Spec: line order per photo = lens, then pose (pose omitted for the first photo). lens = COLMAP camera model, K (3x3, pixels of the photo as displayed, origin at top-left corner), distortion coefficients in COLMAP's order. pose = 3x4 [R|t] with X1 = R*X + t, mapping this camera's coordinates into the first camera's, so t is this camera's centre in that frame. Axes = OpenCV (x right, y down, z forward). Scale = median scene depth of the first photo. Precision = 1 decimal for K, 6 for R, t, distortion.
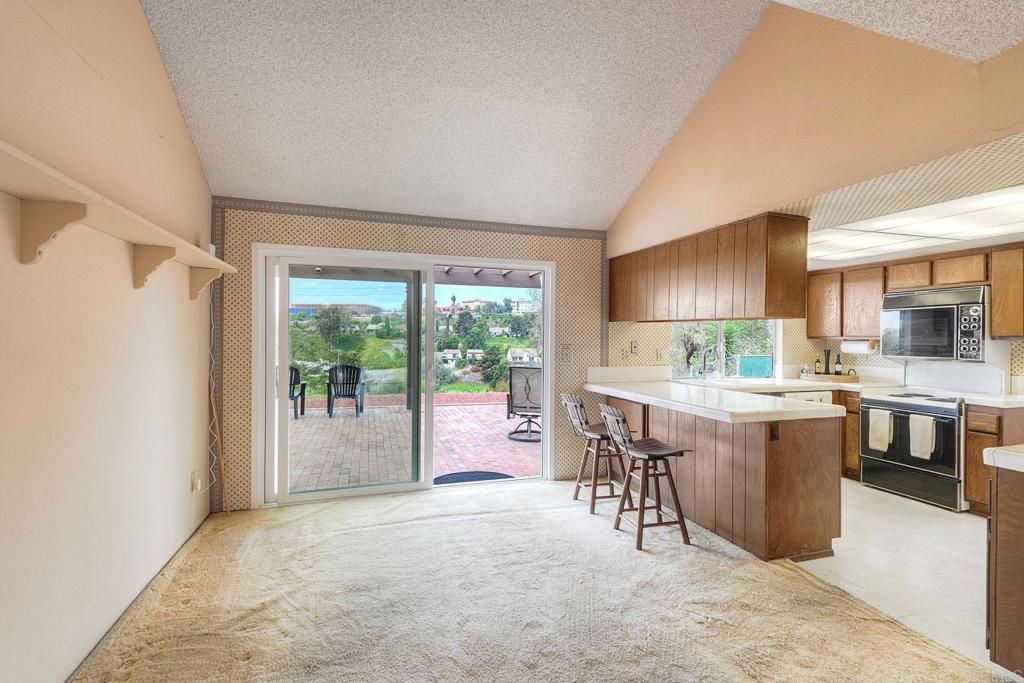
lens RADIAL K [[471.0, 0, 511.5], [0, 471.0, 336.9], [0, 0, 1]] dist [0.002319, 0.000514]
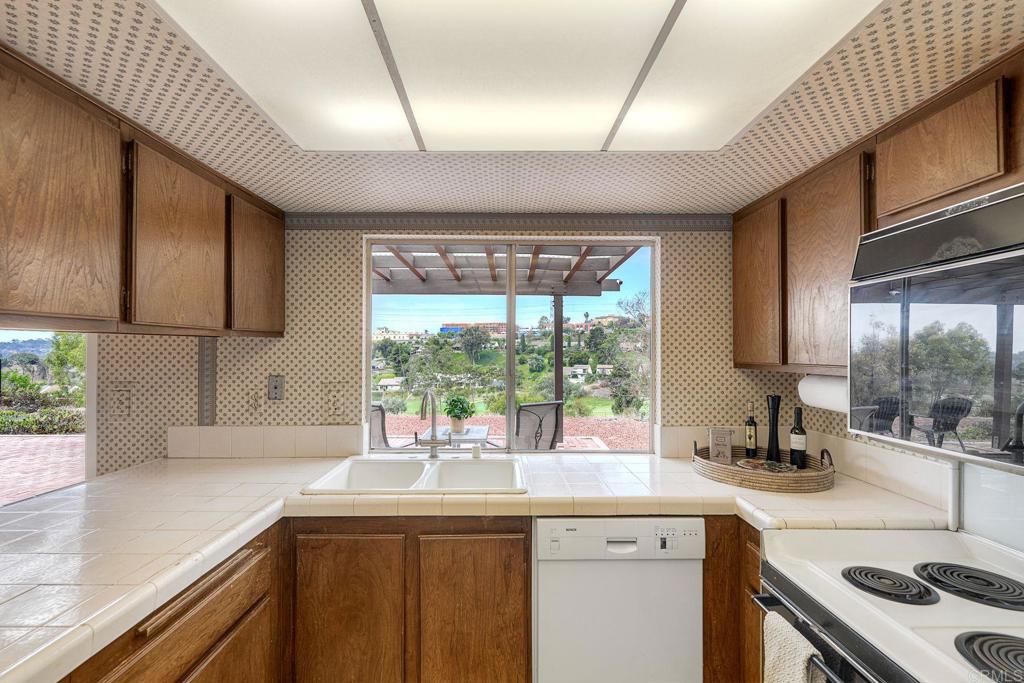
lens RADIAL K [[452.6, 0, 508.9], [0, 452.6, 347.5], [0, 0, 1]] dist [0.002157, 0.000173]
pose [[0.954960, -0.009015, -0.296598, 0.713584], [0.005878, 0.999917, -0.011469, -0.014769], [0.296677, 0.009209, 0.954933, 0.693944]]
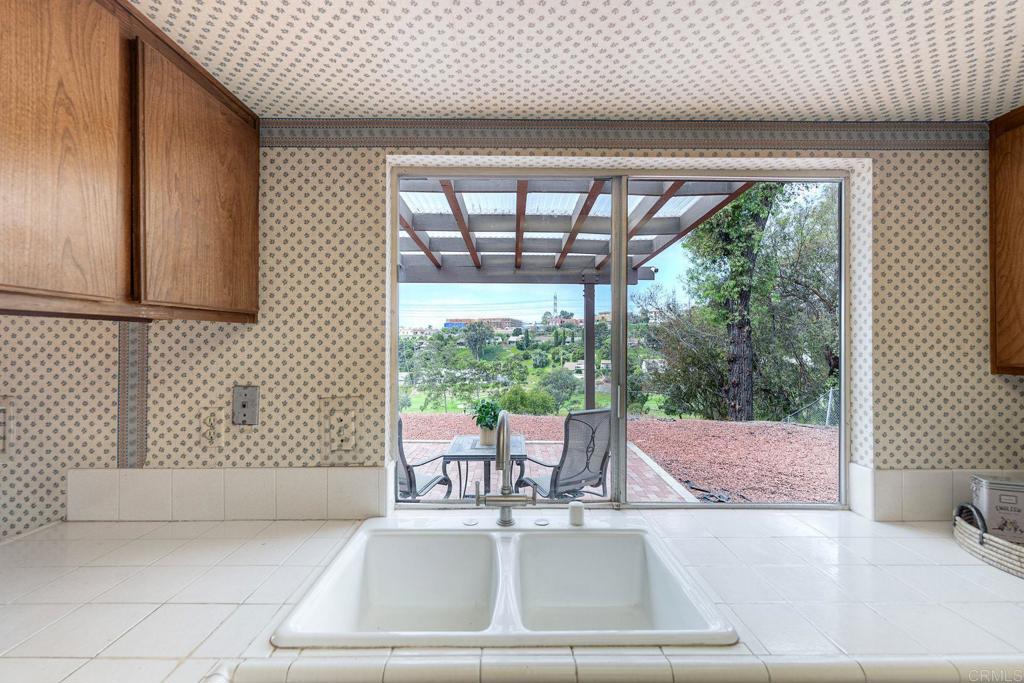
lens RADIAL K [[450.4, 0, 508.6], [0, 450.4, 344.1], [0, 0, 1]] dist [0.002423, 0.000318]
pose [[0.952599, -0.007594, -0.304133, 0.572835], [0.005216, 0.999949, -0.008630, -0.015619], [0.304183, 0.006634, 0.952591, 0.870732]]
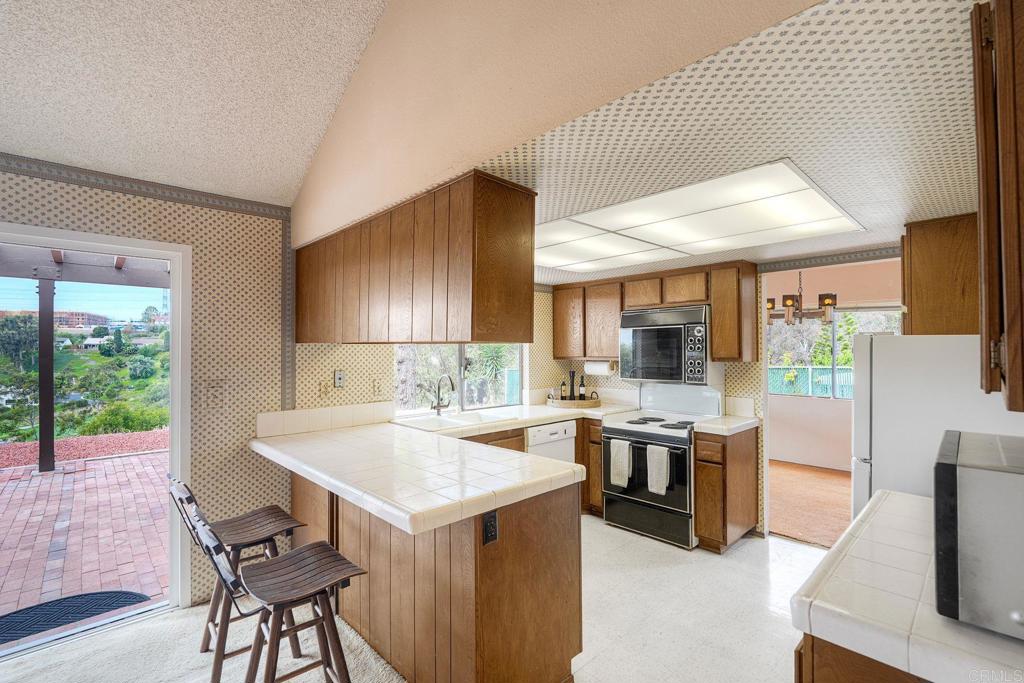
lens RADIAL K [[460.7, 0, 513.5], [0, 460.7, 345.7], [0, 0, 1]] dist [0.000125, 0.000170]
pose [[0.901290, -0.007512, 0.433151, 0.222560], [0.011622, 0.999909, -0.006840, -0.022092], [-0.433060, 0.011199, 0.901295, 0.299541]]
